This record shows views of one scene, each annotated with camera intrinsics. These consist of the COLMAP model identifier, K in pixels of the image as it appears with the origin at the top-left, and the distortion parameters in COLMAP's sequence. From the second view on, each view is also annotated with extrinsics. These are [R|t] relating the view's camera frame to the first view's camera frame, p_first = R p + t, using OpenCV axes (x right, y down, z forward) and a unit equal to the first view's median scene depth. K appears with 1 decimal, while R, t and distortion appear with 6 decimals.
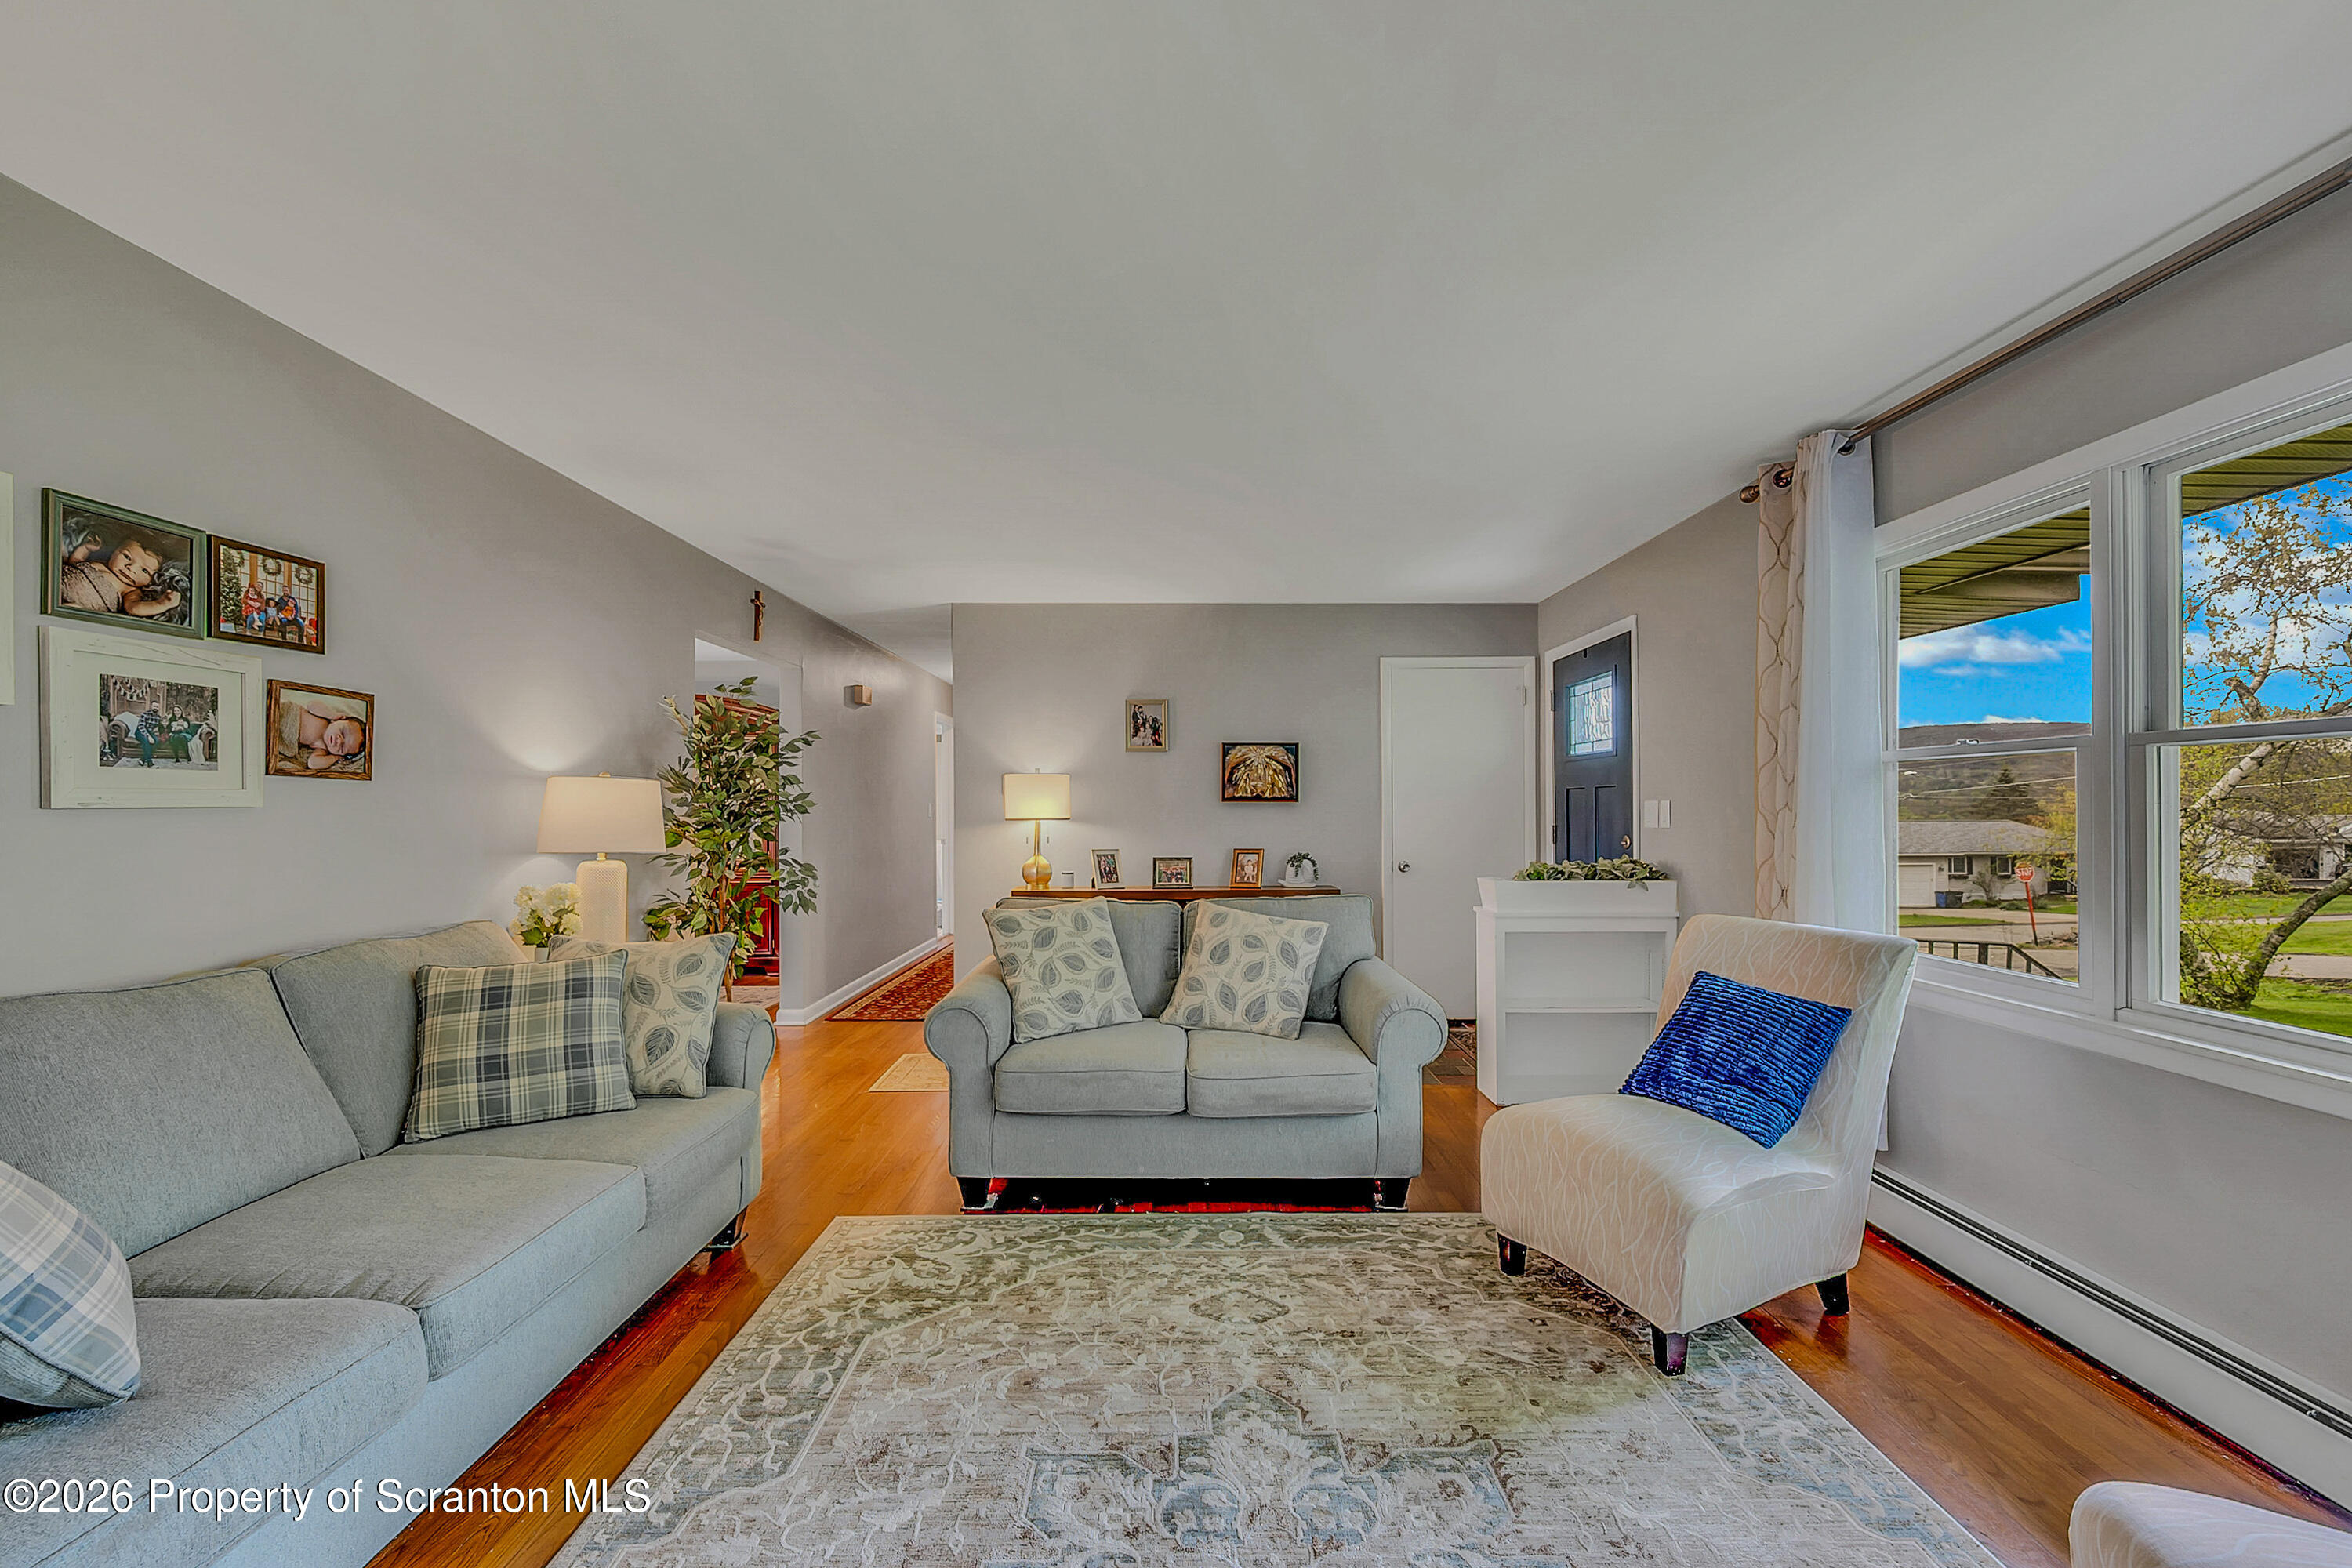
lens RADIAL K [[944.5, 0, 1174.5], [0, 944.5, 801.5], [0, 0, 1]] dist [-0.000726, 0.000299]
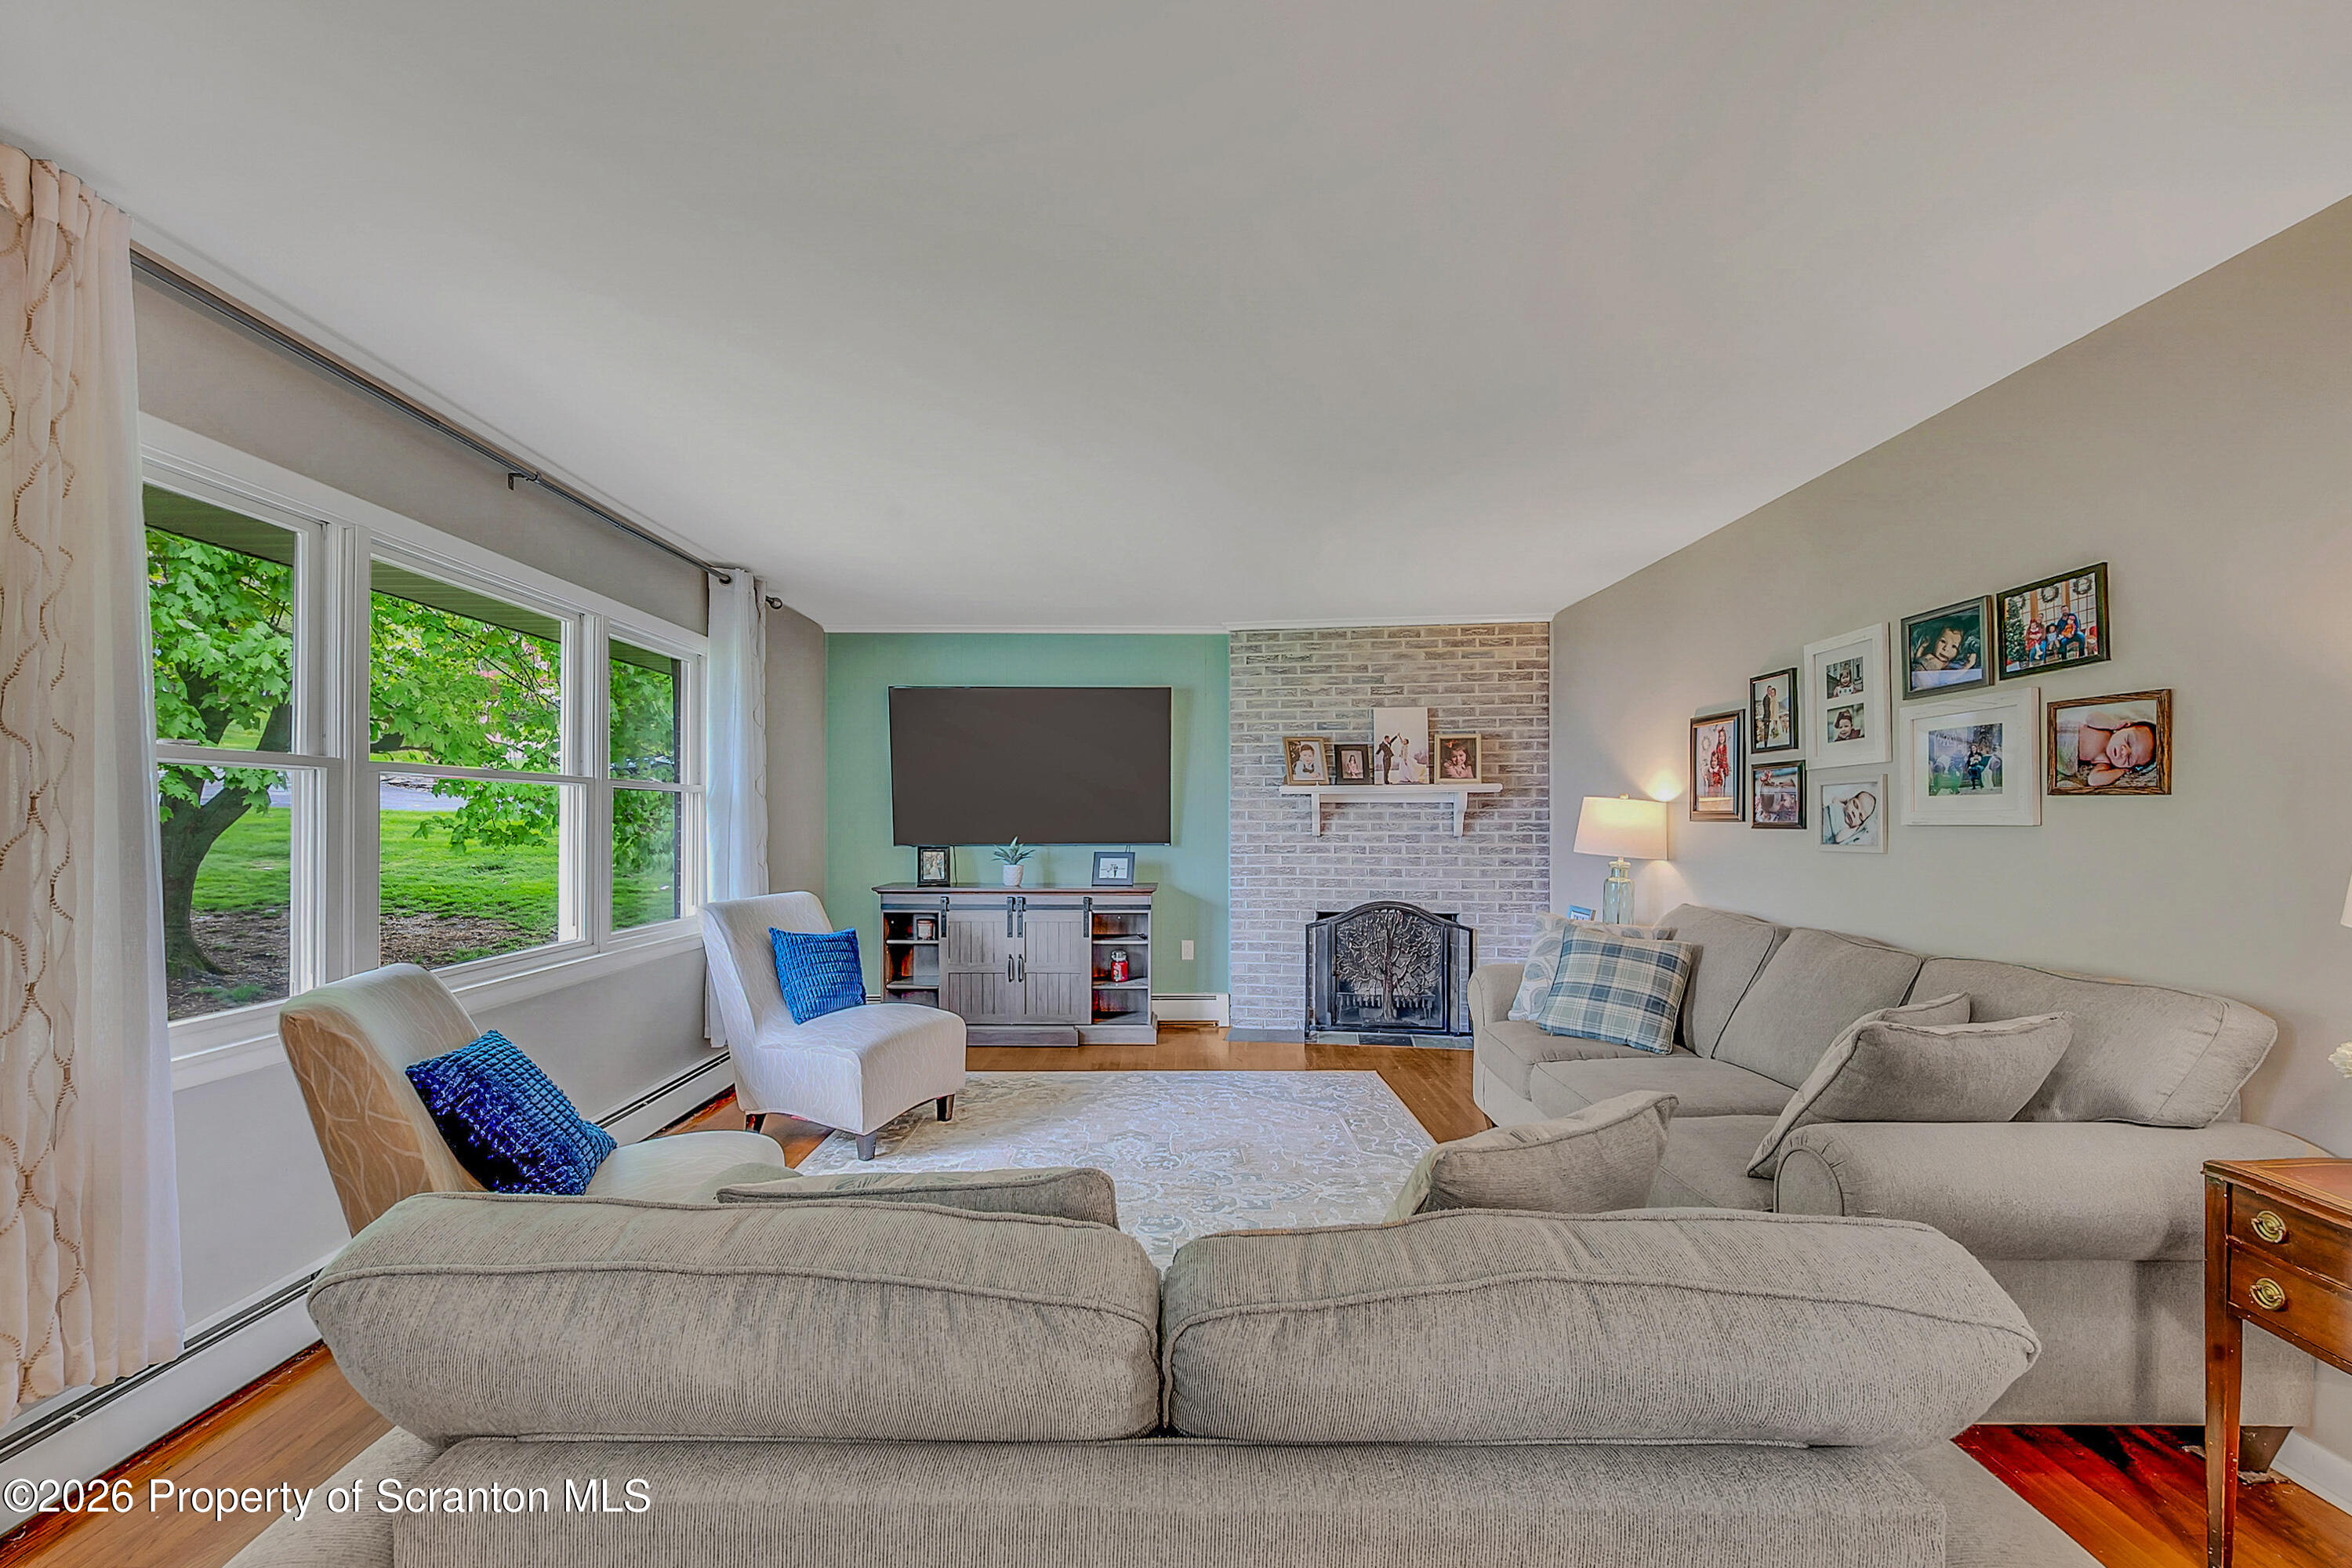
lens RADIAL K [[944.5, 0, 1174.5], [0, 944.5, 801.5], [0, 0, 1]] dist [-0.000726, 0.000299]
pose [[-0.999957, -0.000731, -0.009212, 0.014017], [-0.000543, 0.999793, -0.020326, 0.000734], [0.009224, -0.020320, -0.999751, 1.902013]]
